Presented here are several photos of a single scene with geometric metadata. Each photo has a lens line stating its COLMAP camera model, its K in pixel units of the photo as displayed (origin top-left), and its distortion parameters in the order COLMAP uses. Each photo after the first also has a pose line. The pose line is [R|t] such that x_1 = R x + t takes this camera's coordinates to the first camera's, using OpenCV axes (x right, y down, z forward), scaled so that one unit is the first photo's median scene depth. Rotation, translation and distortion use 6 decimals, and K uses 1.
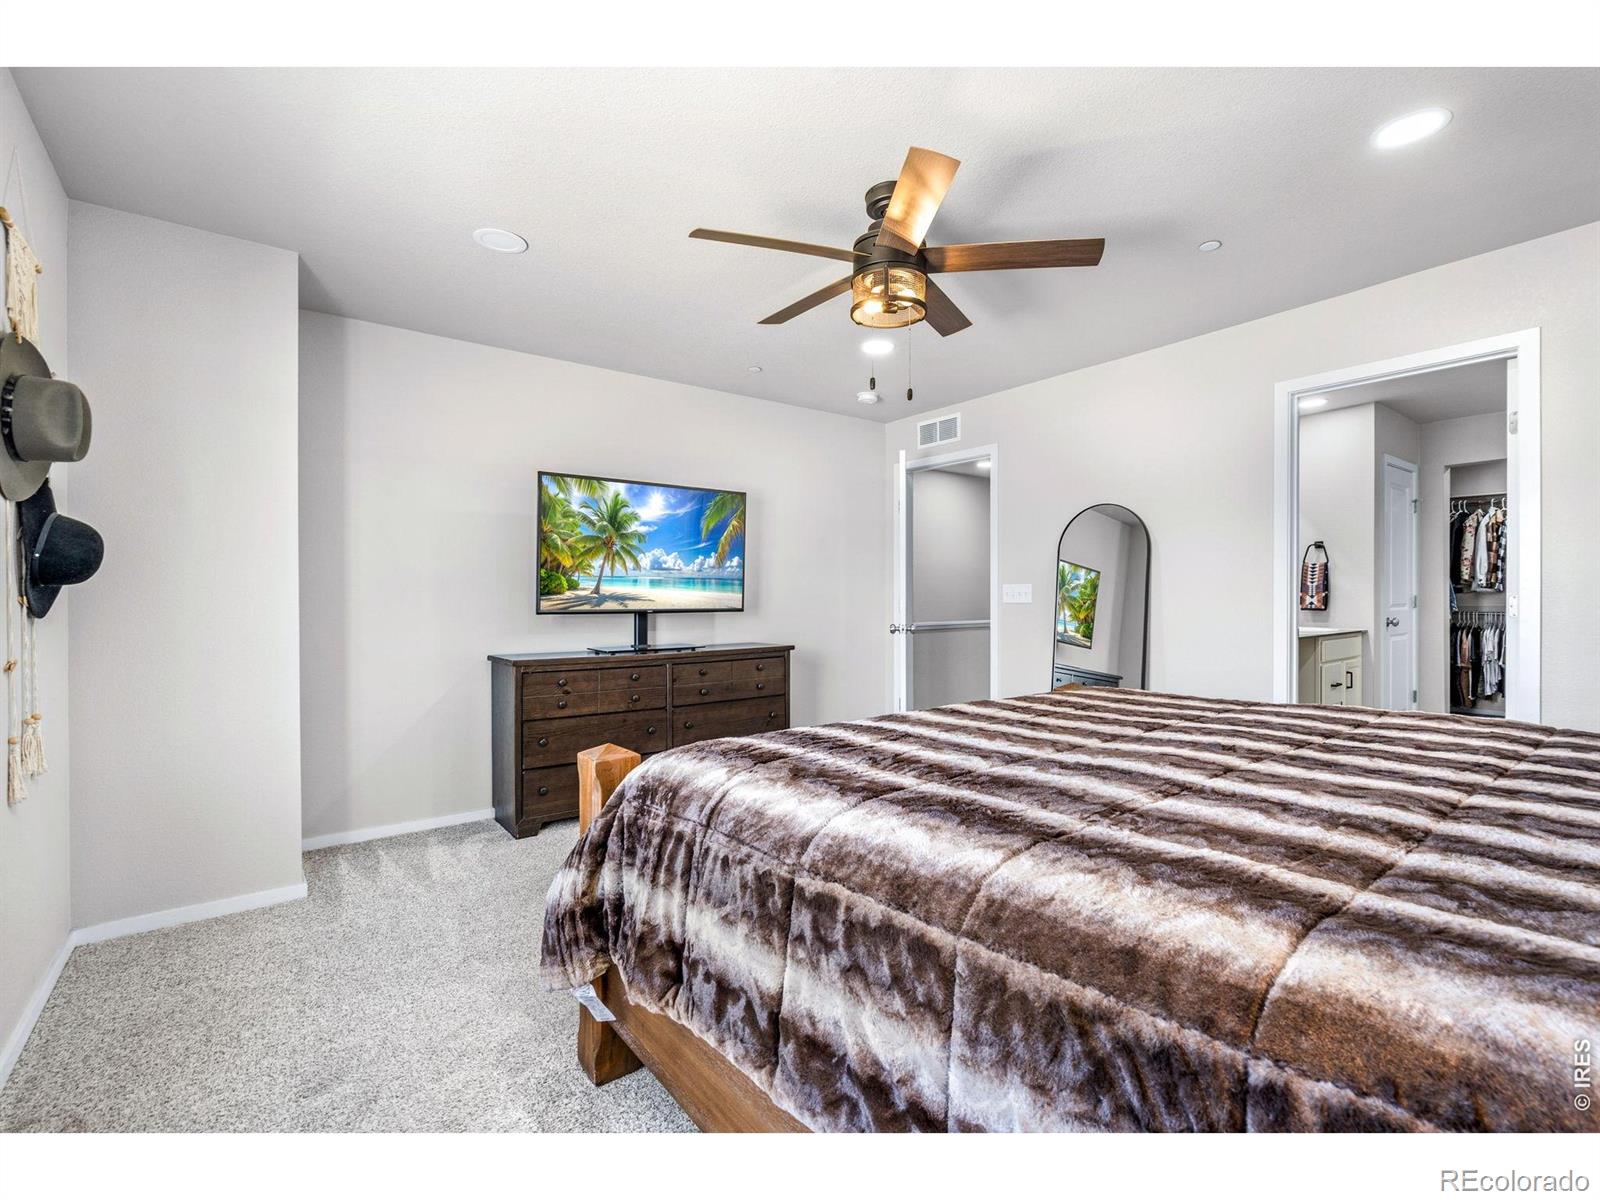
lens RADIAL K [[730.8, 0, 799.8], [0, 730.8, 606.6], [0, 0, 1]] dist [0.000553, 0.002156]
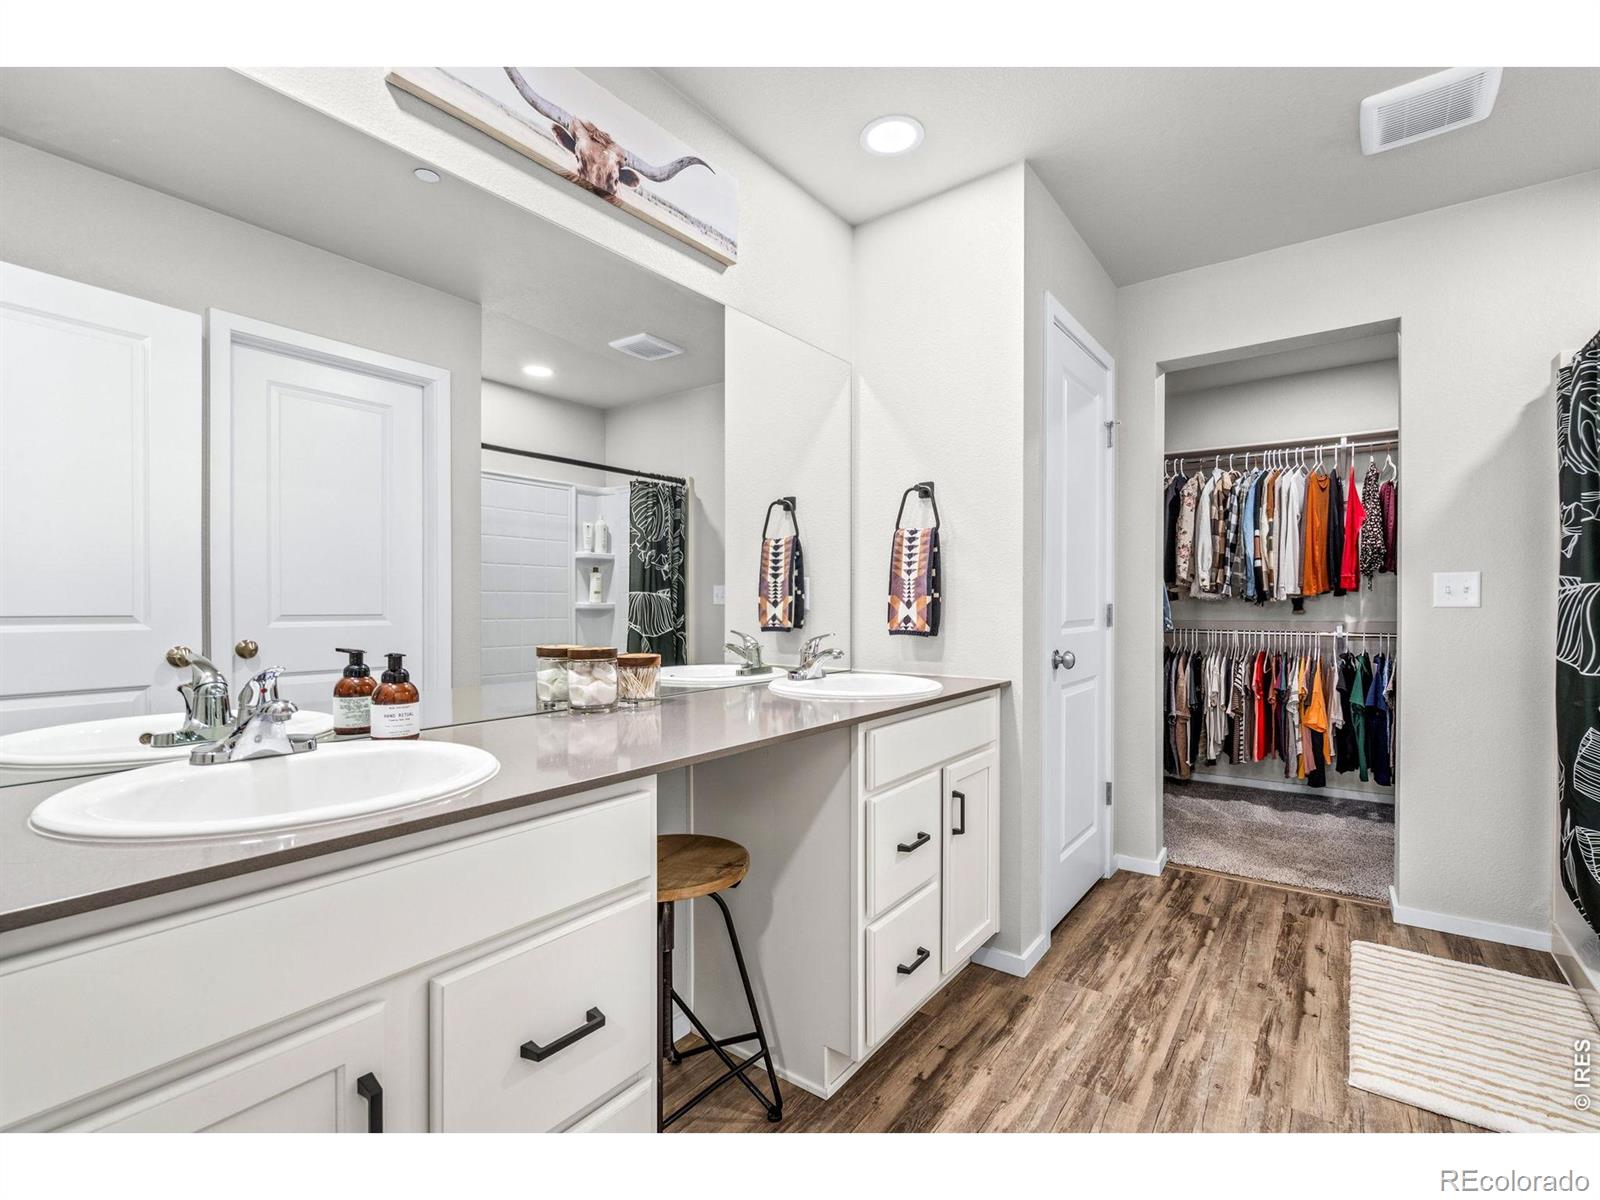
lens RADIAL K [[730.8, 0, 809.7], [0, 730.8, 598.7], [0, 0, 1]] dist [0.000553, 0.002156]
pose [[0.961454, 0.012588, 0.274678, 0.429299], [-0.009837, 0.999887, -0.011389, -0.009365], [-0.274791, 0.008248, 0.961469, 0.485881]]
